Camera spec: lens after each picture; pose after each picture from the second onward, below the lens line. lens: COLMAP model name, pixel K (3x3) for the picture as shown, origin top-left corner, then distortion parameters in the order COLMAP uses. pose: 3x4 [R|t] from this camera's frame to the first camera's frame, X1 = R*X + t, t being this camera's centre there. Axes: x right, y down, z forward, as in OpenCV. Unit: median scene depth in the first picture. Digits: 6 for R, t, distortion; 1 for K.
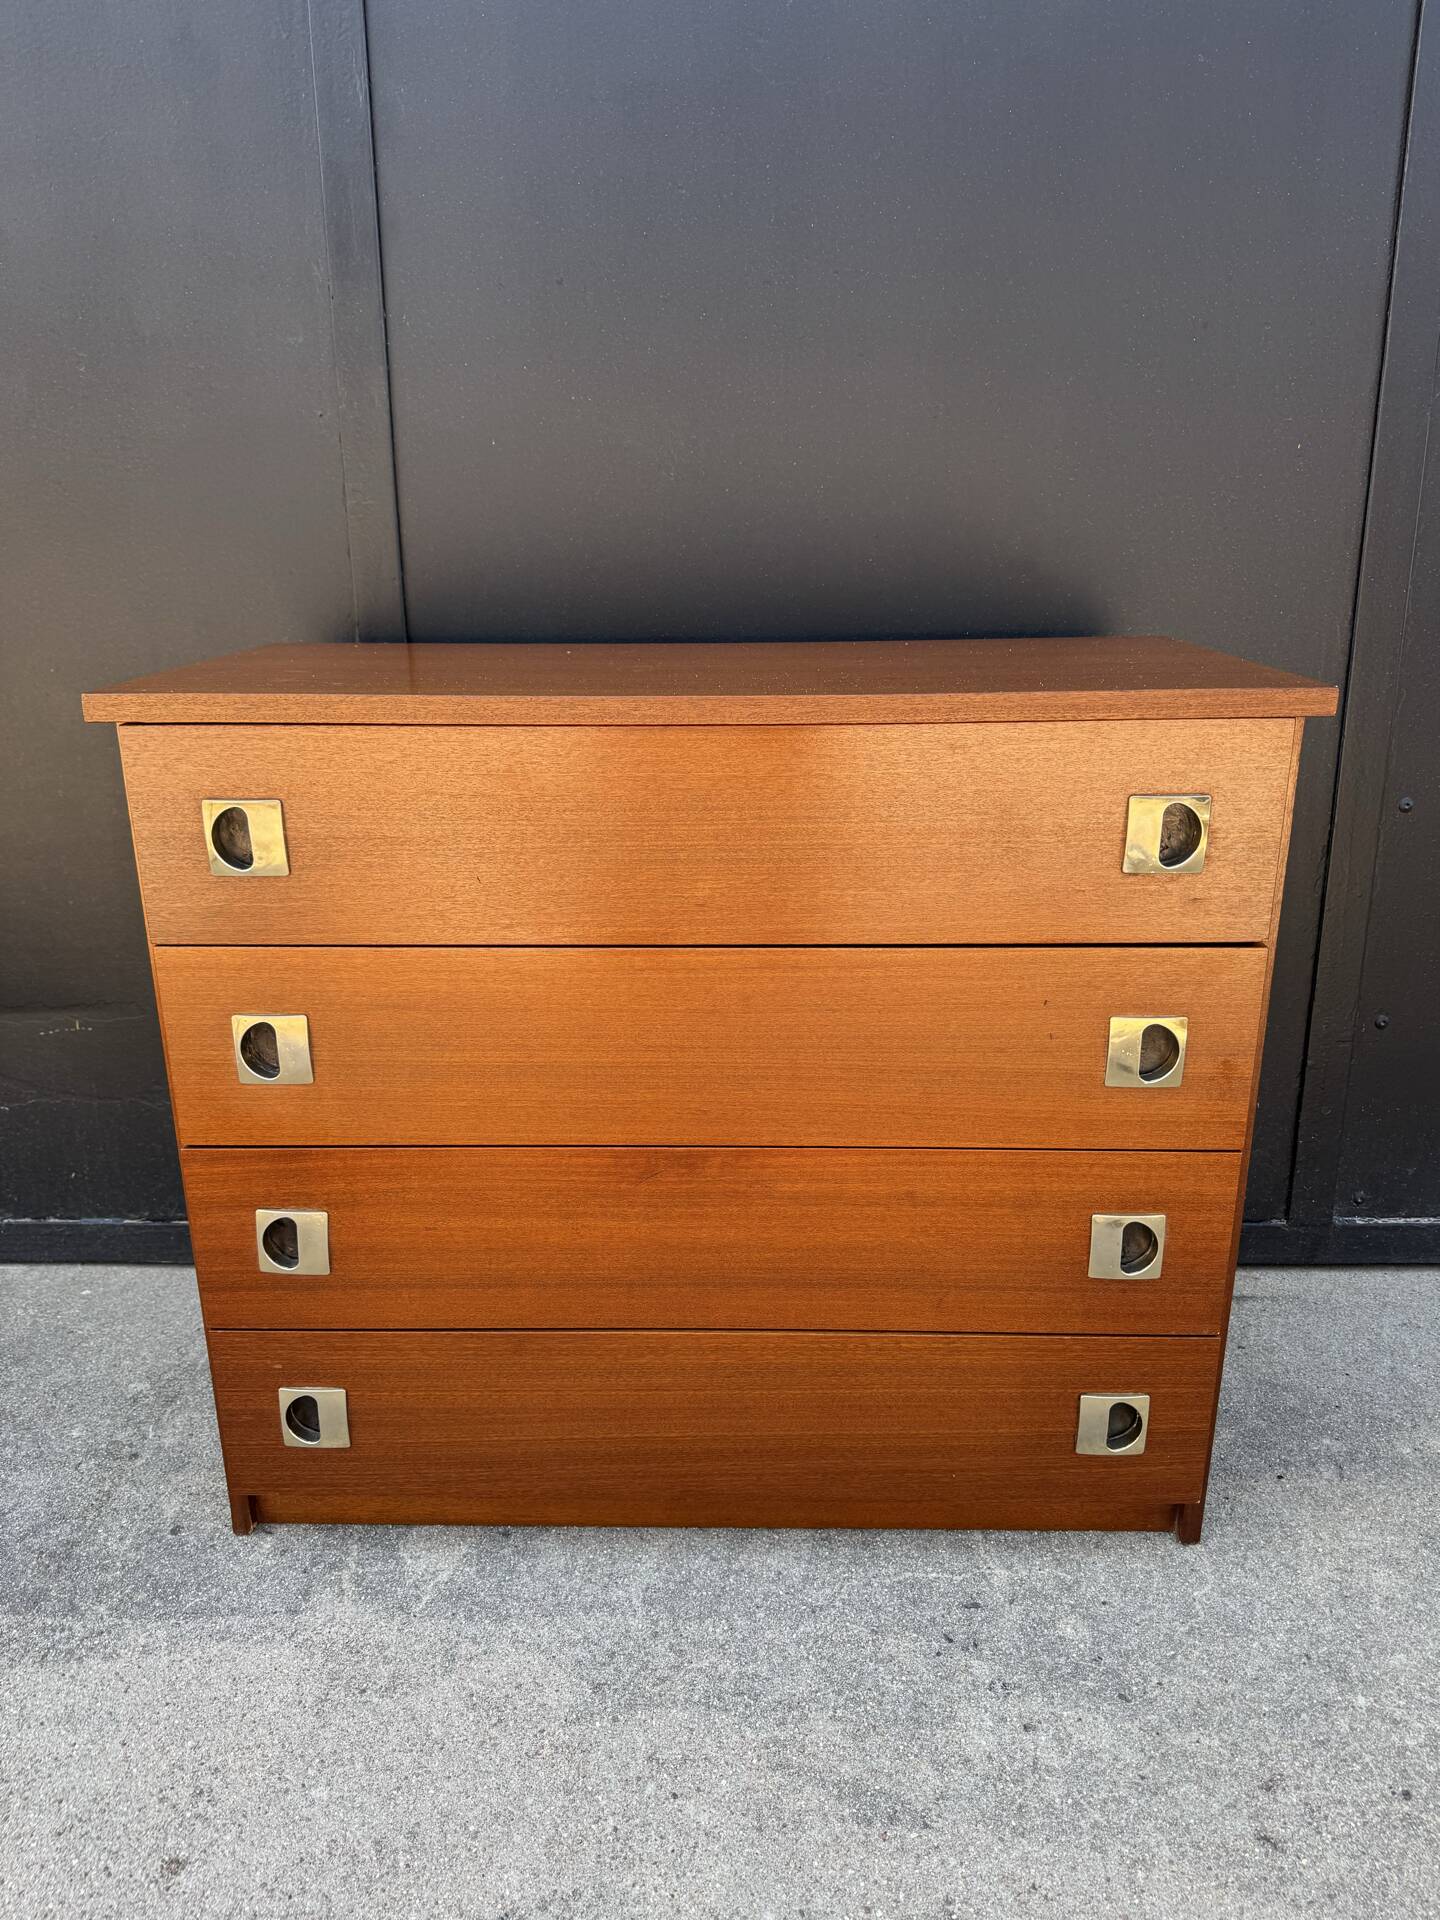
lens RADIAL K [[1391.6, 0, 712.6], [0, 1391.6, 954.9], [0, 0, 1]] dist [-0.009377, -0.009896]
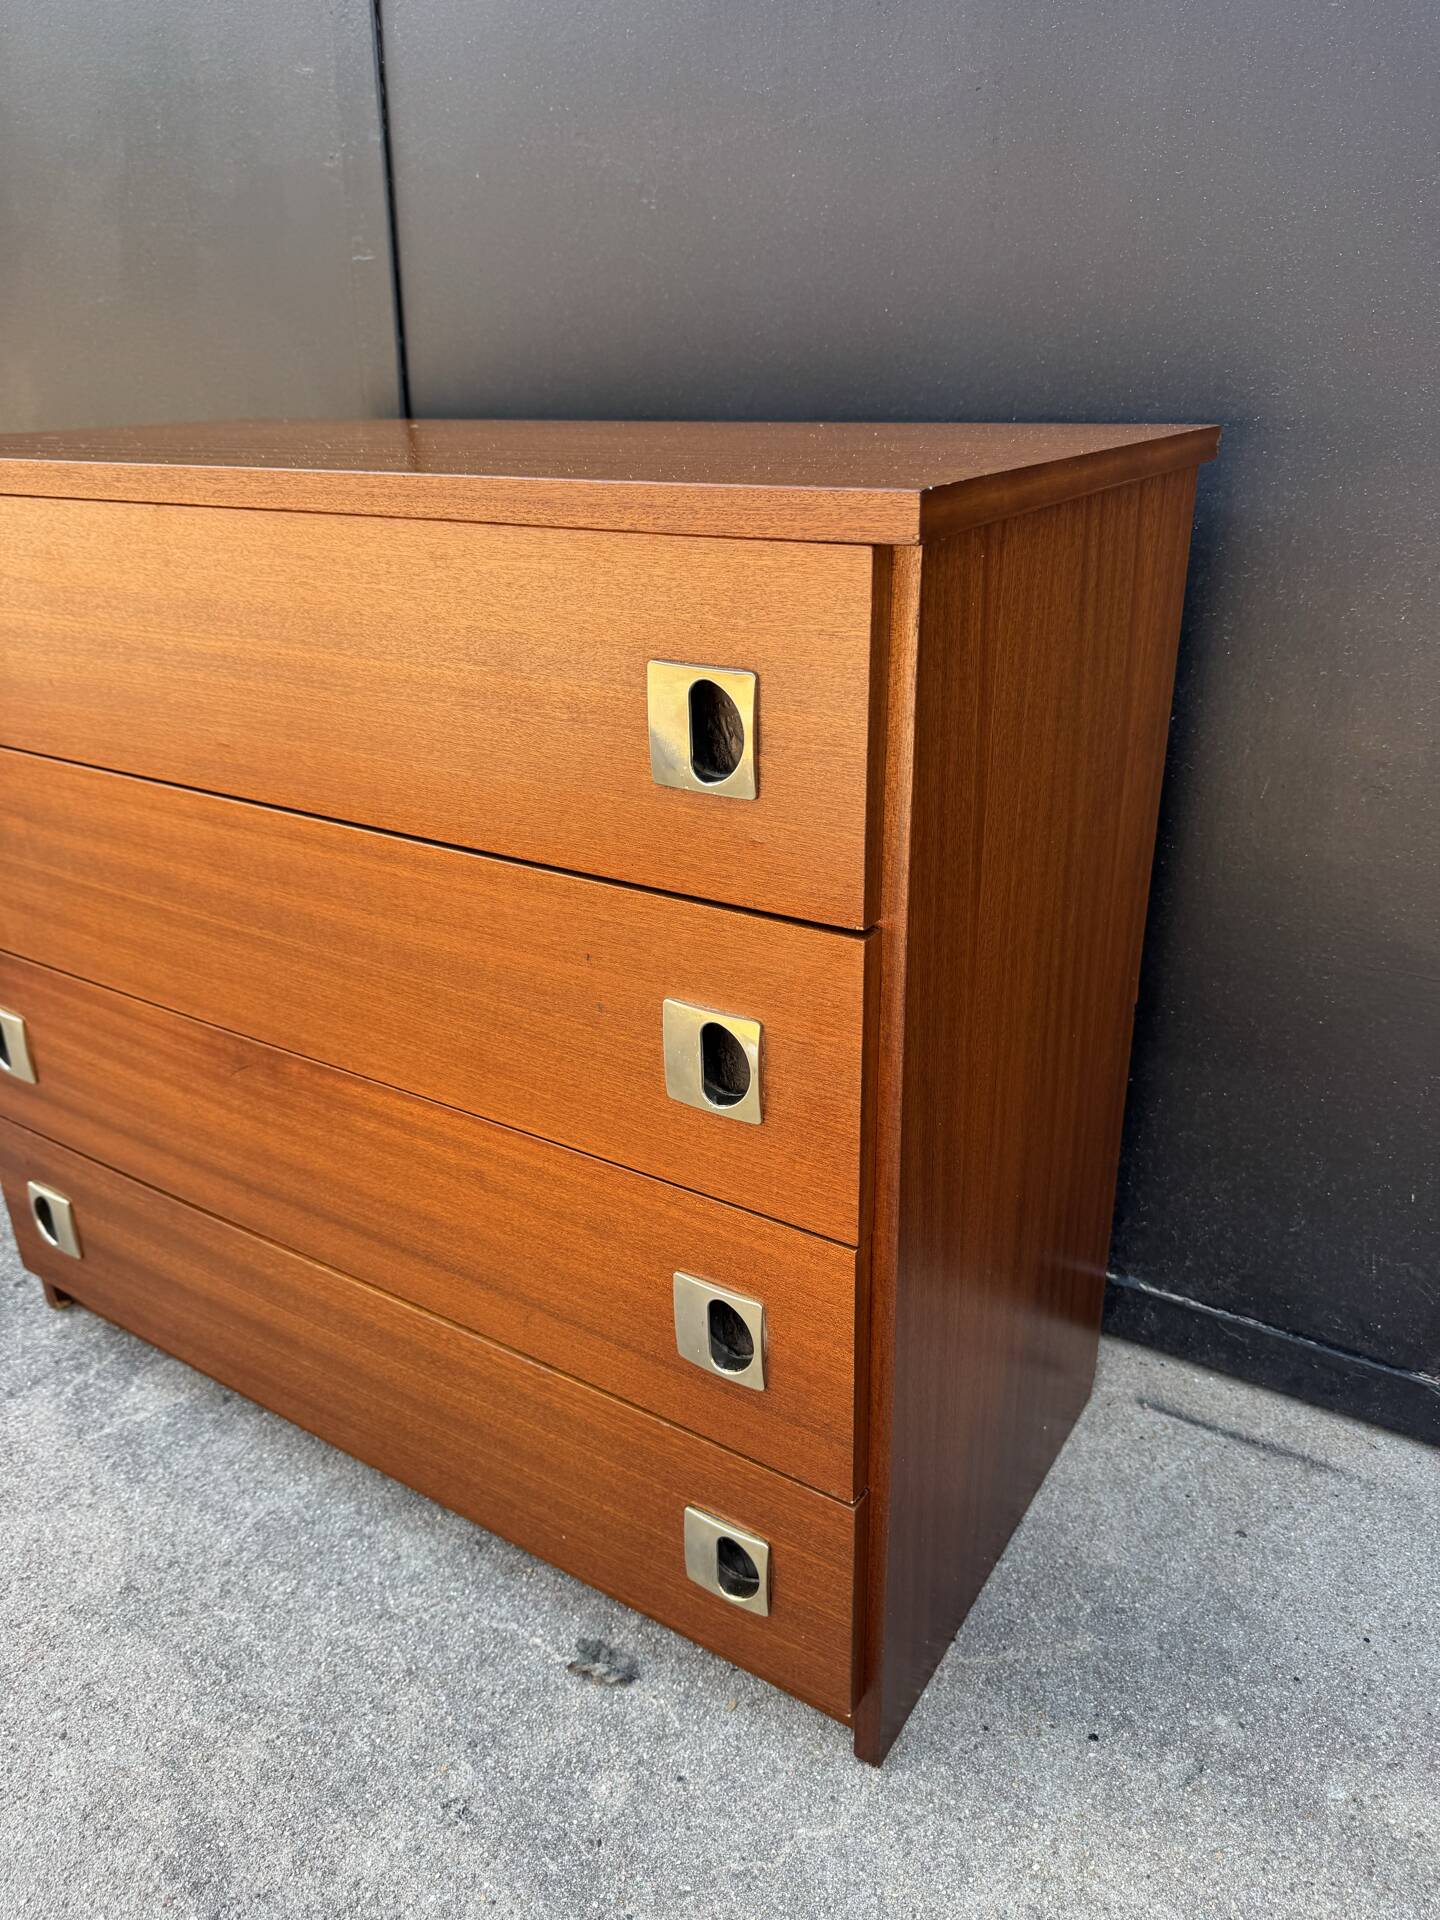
lens RADIAL K [[1391.6, 0, 718.5], [0, 1391.6, 967.0], [0, 0, 1]] dist [-0.009377, -0.009896]
pose [[0.850161, 0.207918, -0.483732, 0.590359], [-0.148258, 0.976087, 0.158977, -0.073983], [0.505218, -0.063439, 0.860657, 0.425508]]
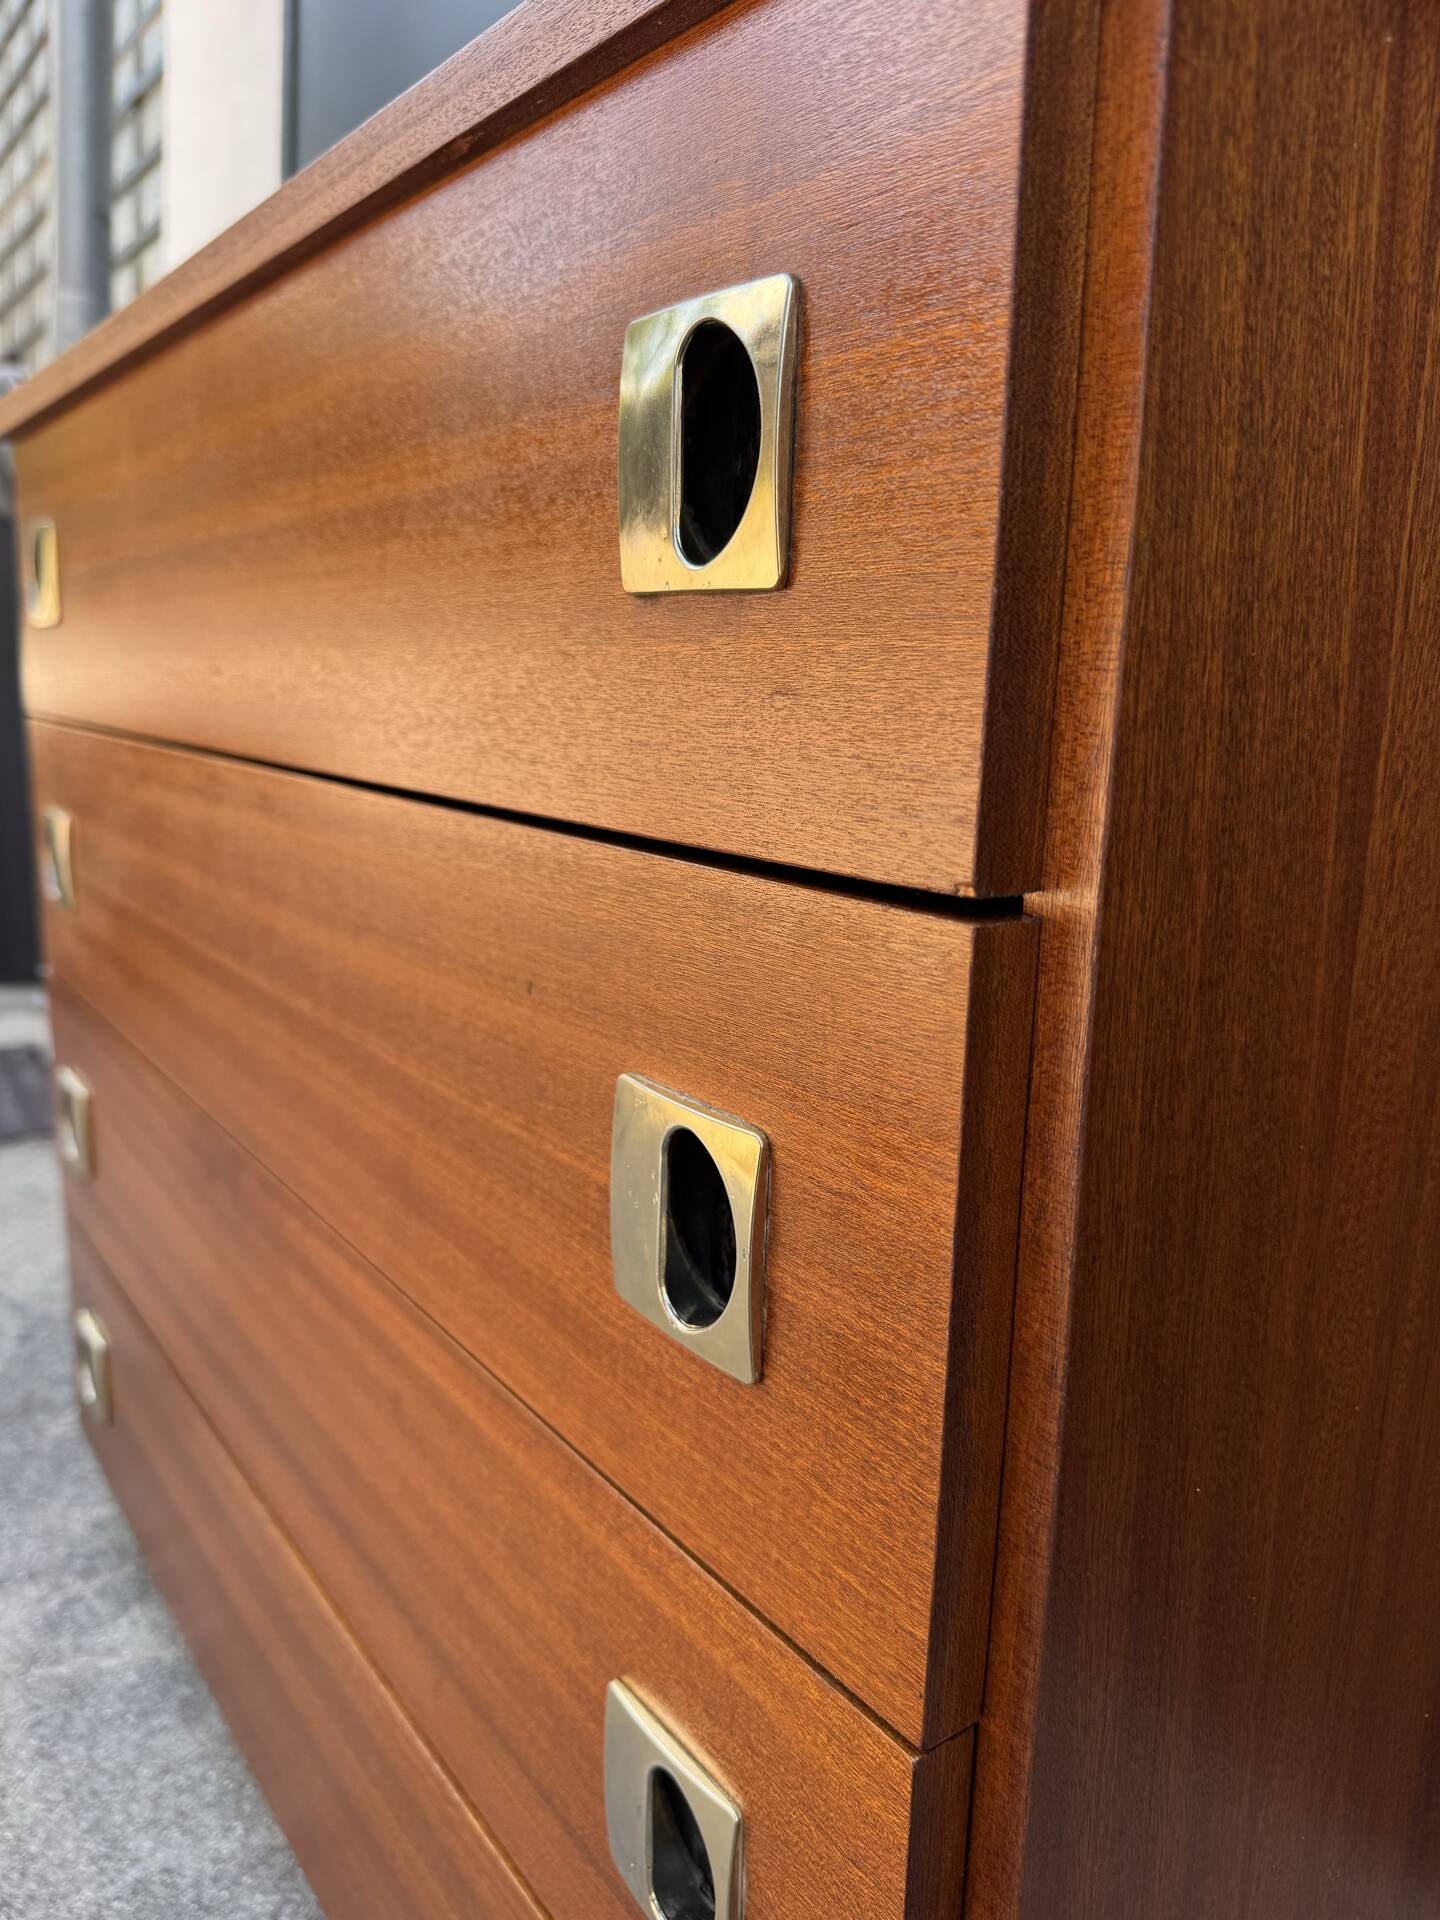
lens RADIAL K [[1416.3, 0, 716.2], [0, 1416.3, 951.2], [0, 0, 1]] dist [-0.024929, -0.003666]
pose [[0.601609, 0.182245, -0.777723, 0.516624], [-0.275493, 0.961227, 0.012138, 0.007189], [0.749780, 0.206955, 0.628490, 0.765927]]
